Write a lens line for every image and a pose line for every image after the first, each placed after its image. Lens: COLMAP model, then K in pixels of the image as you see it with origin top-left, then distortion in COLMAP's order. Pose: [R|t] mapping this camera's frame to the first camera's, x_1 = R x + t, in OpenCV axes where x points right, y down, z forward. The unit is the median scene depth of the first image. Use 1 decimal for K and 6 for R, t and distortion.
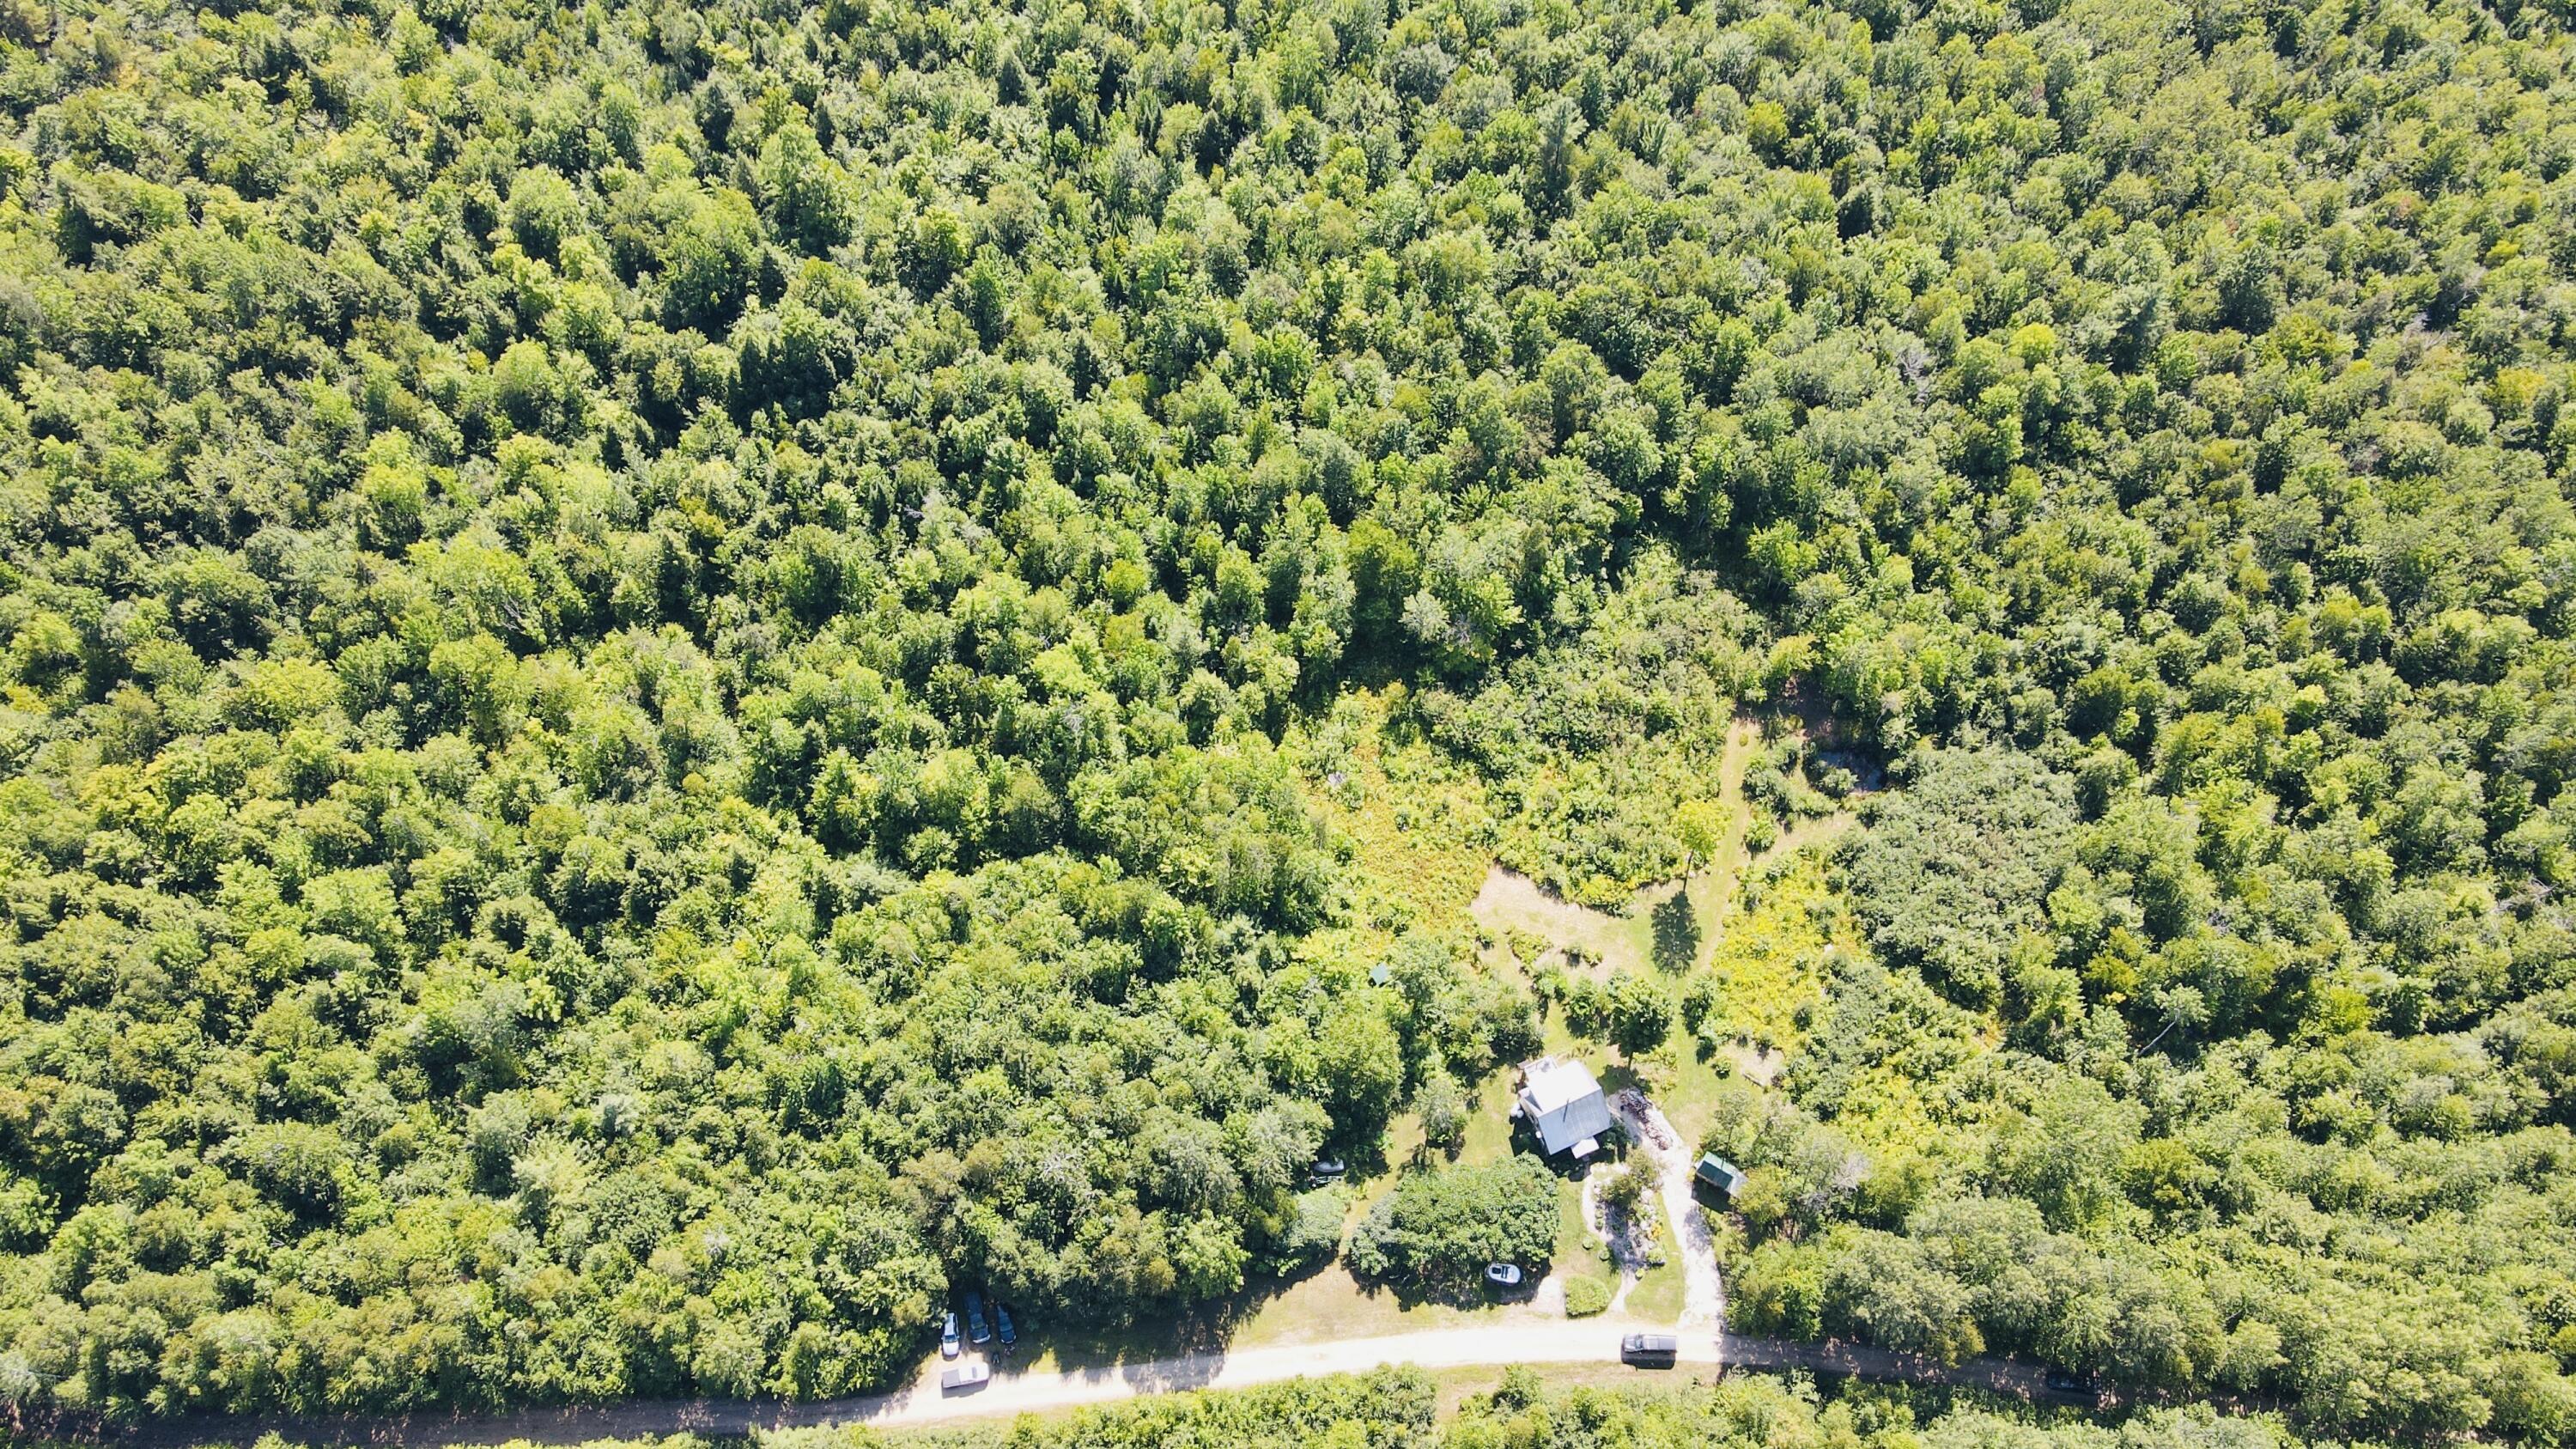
lens RADIAL K [[1895.5, 0, 1271.4], [0, 1895.5, 727.7], [0, 0, 1]] dist [-0.001585, 0.037171]
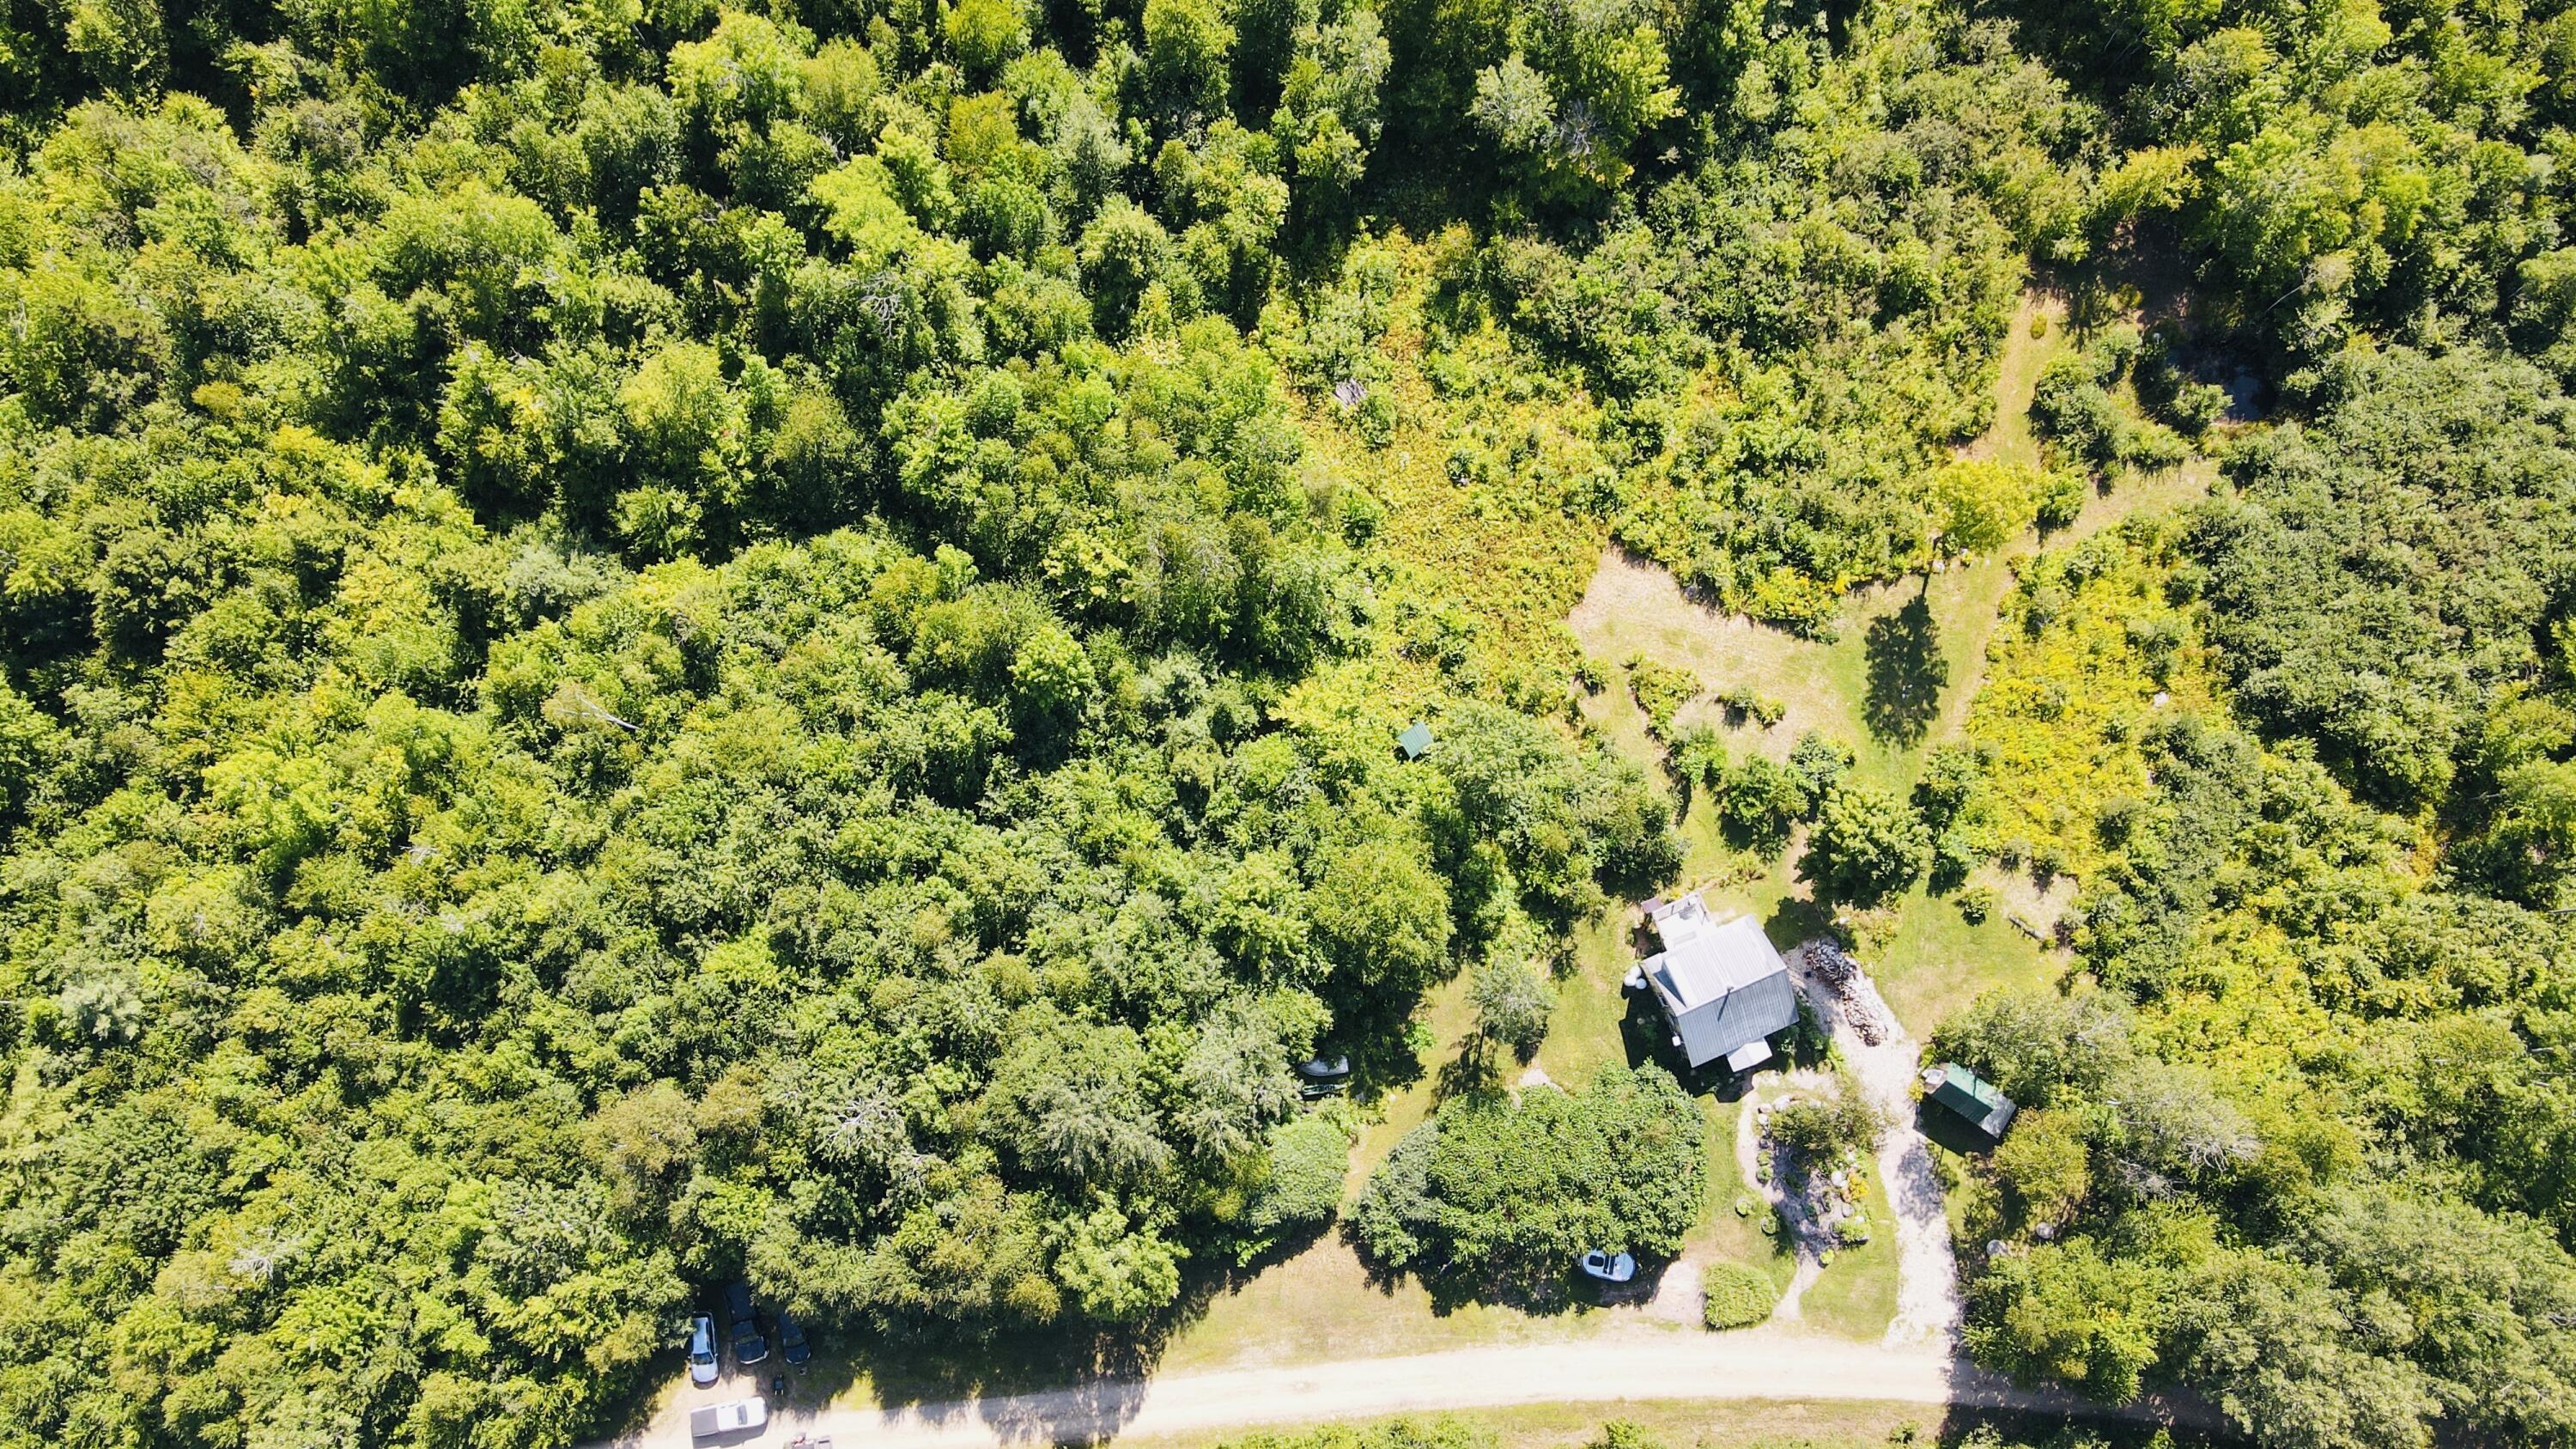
lens RADIAL K [[1895.5, 0, 1274.5], [0, 1895.5, 724.6], [0, 0, 1]] dist [-0.001585, 0.037171]
pose [[0.999916, 0.010697, 0.007275, 0.008423], [-0.012394, 0.953248, 0.301935, -0.055131], [-0.003705, -0.302000, 0.953301, 0.427431]]
